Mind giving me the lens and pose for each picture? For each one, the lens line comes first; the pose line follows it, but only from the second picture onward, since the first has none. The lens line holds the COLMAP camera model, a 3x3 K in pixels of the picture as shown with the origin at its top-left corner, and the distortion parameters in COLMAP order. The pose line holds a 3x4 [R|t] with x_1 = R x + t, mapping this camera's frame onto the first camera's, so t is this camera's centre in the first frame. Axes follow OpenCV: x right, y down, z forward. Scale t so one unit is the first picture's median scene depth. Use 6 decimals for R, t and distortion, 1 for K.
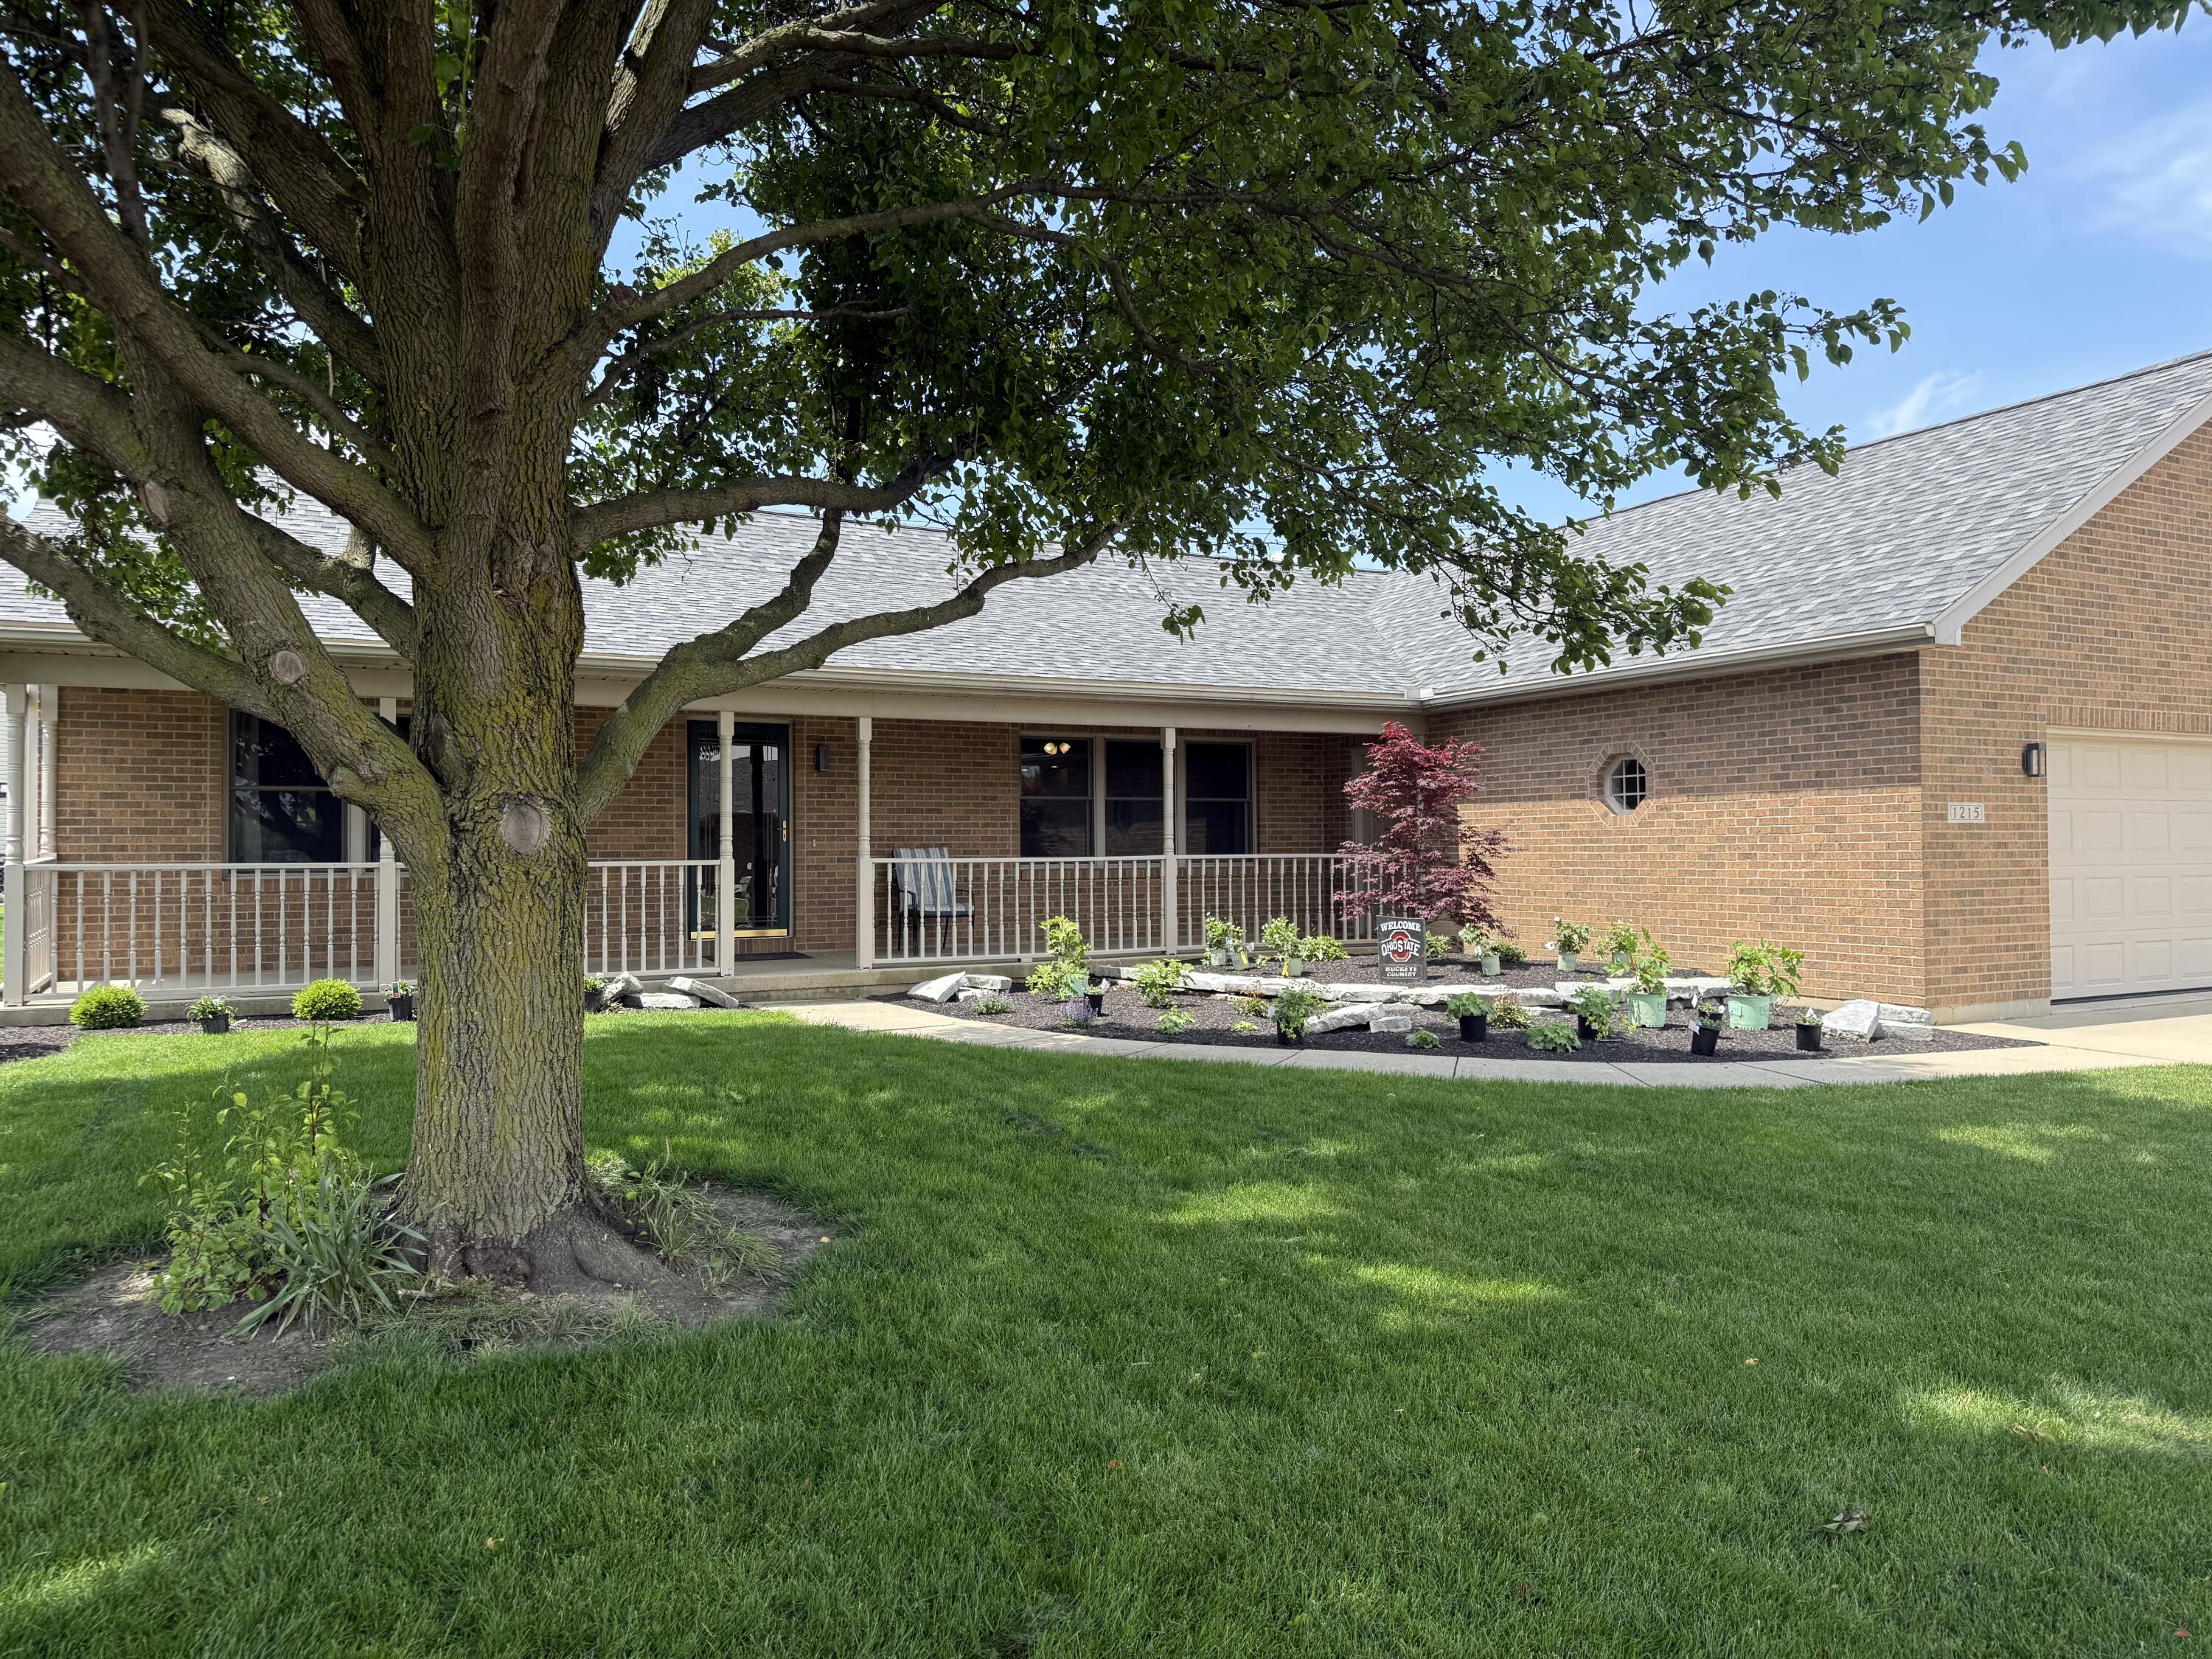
lens RADIAL K [[1541.4, 0, 1106.0], [0, 1541.4, 829.5], [0, 0, 1]] dist [0.159091, -0.234868]
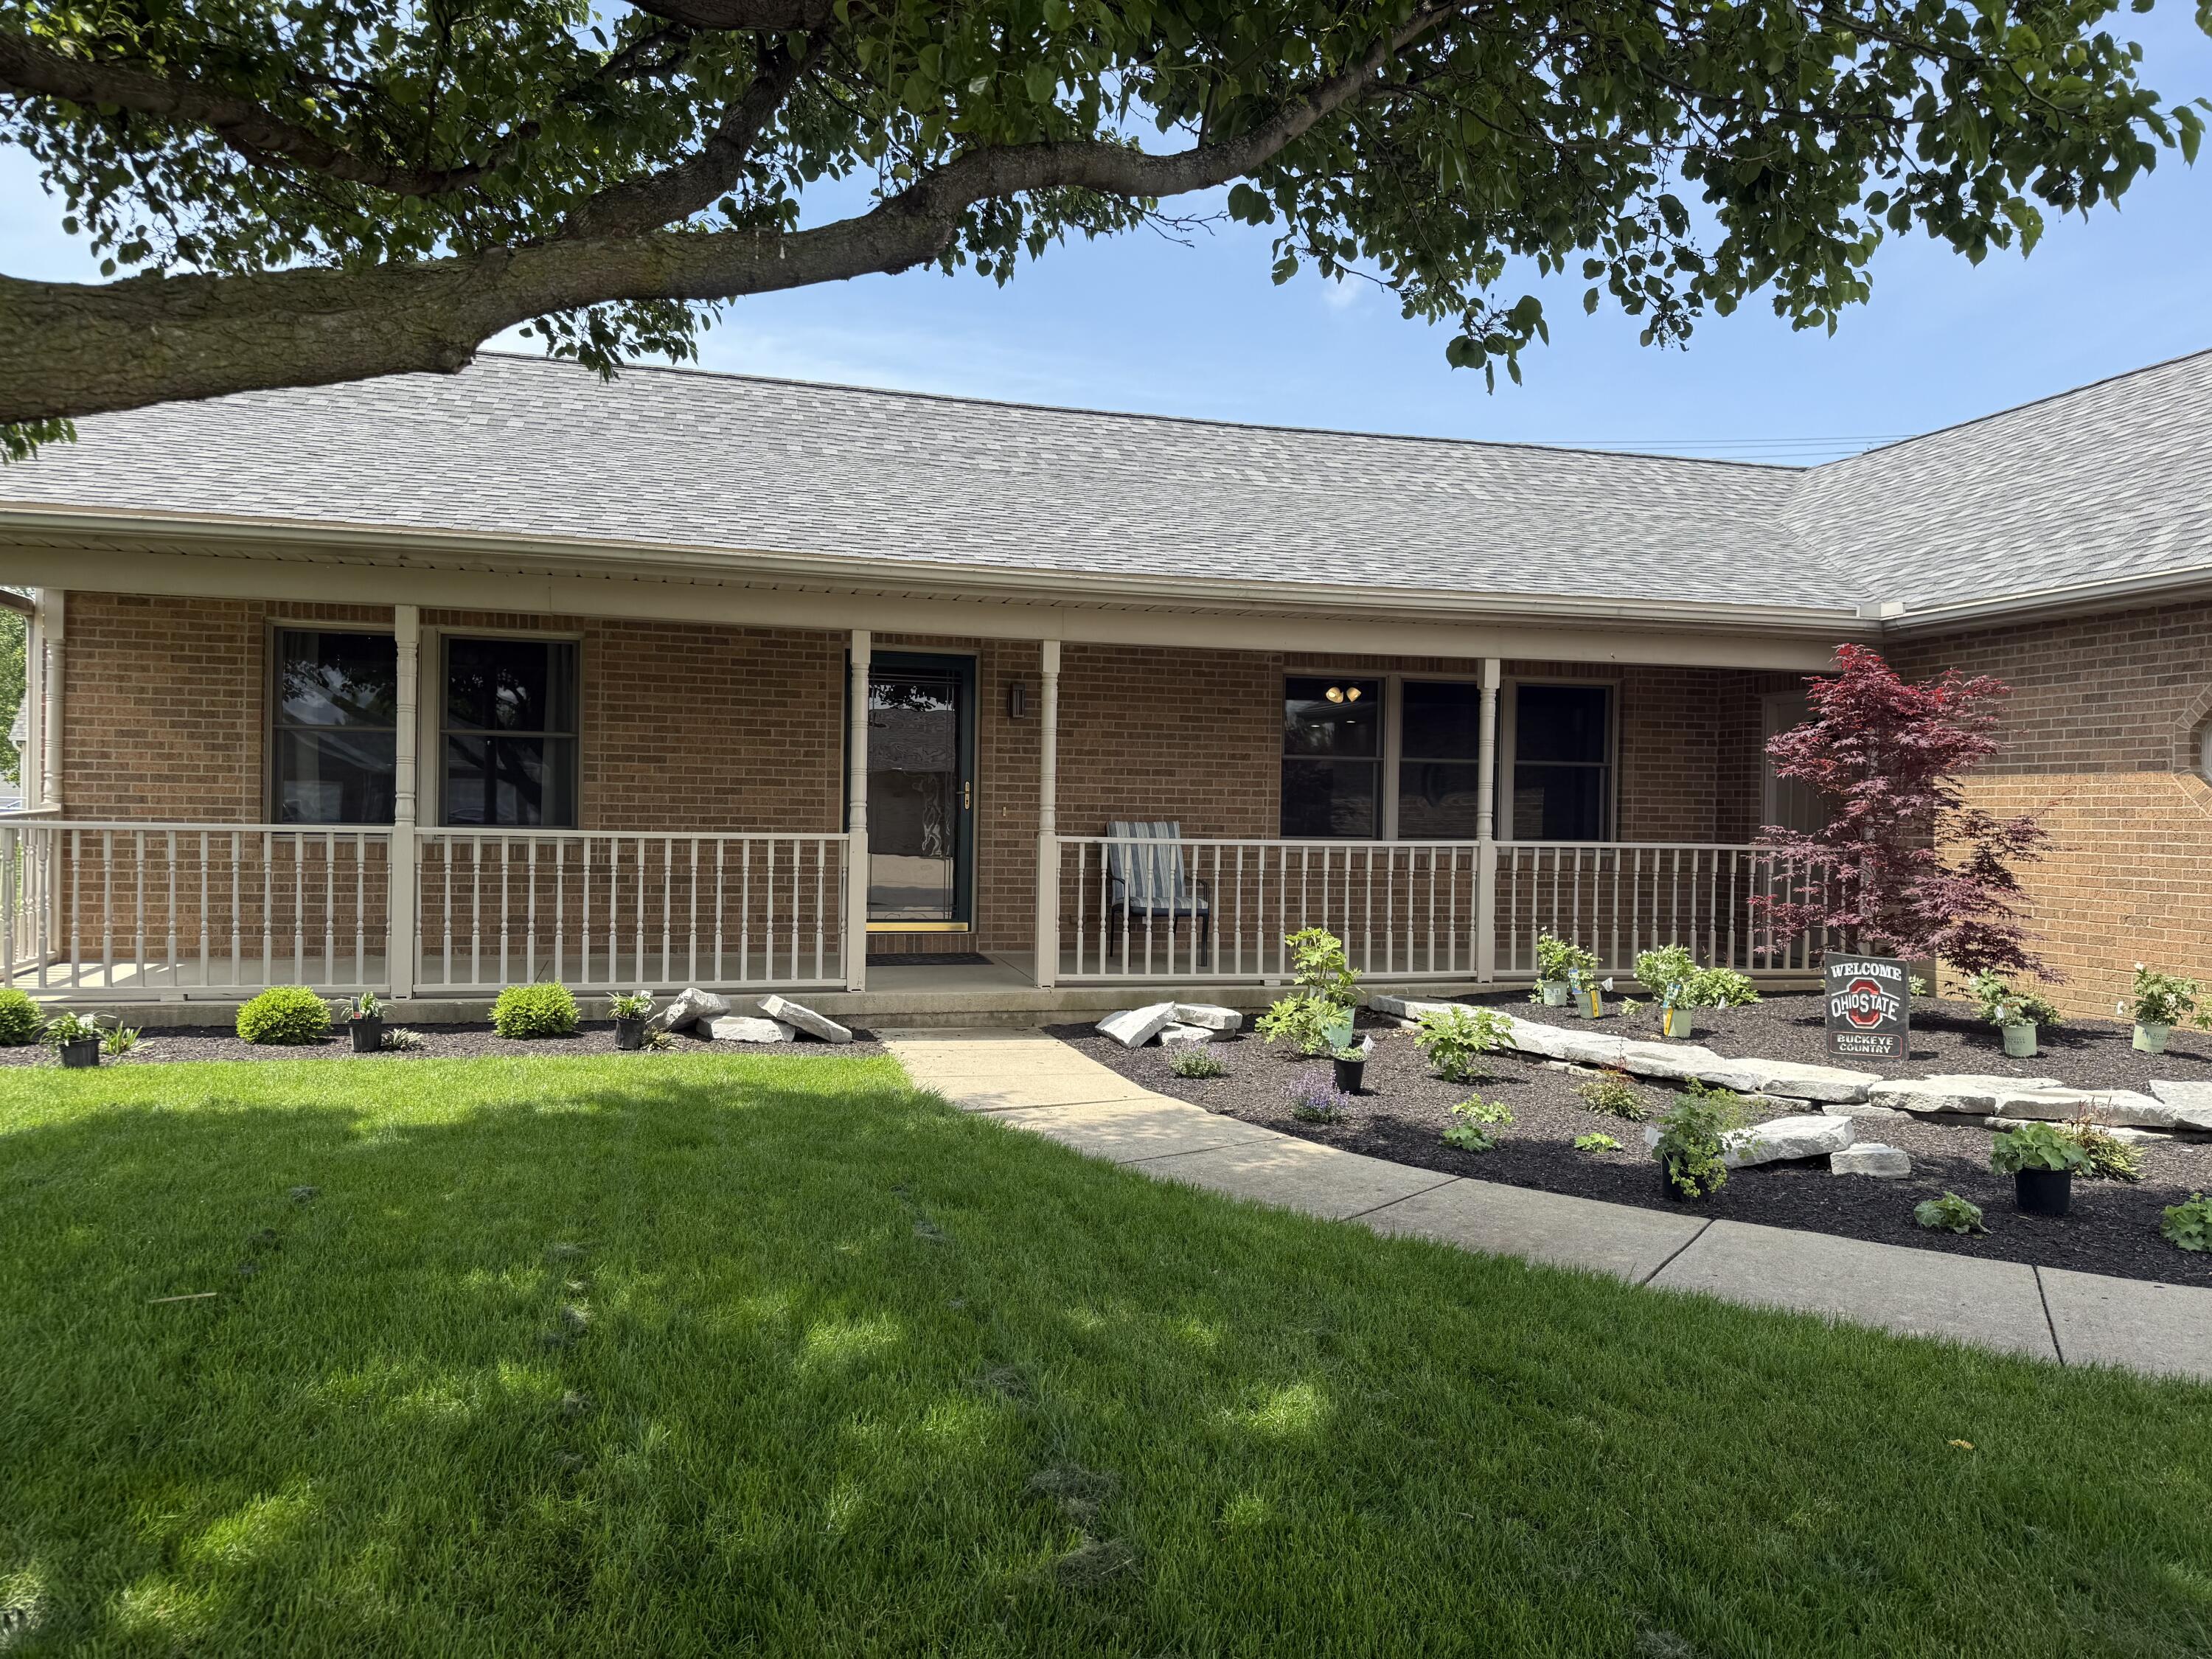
lens RADIAL K [[1508.9, 0, 1106.0], [0, 1508.9, 829.5], [0, 0, 1]] dist [0.150469, -0.210133]
pose [[0.976363, 0.026169, -0.214548, 0.023121], [-0.020923, 0.999425, 0.026687, -0.003789], [0.215123, -0.021568, 0.976349, 0.315065]]
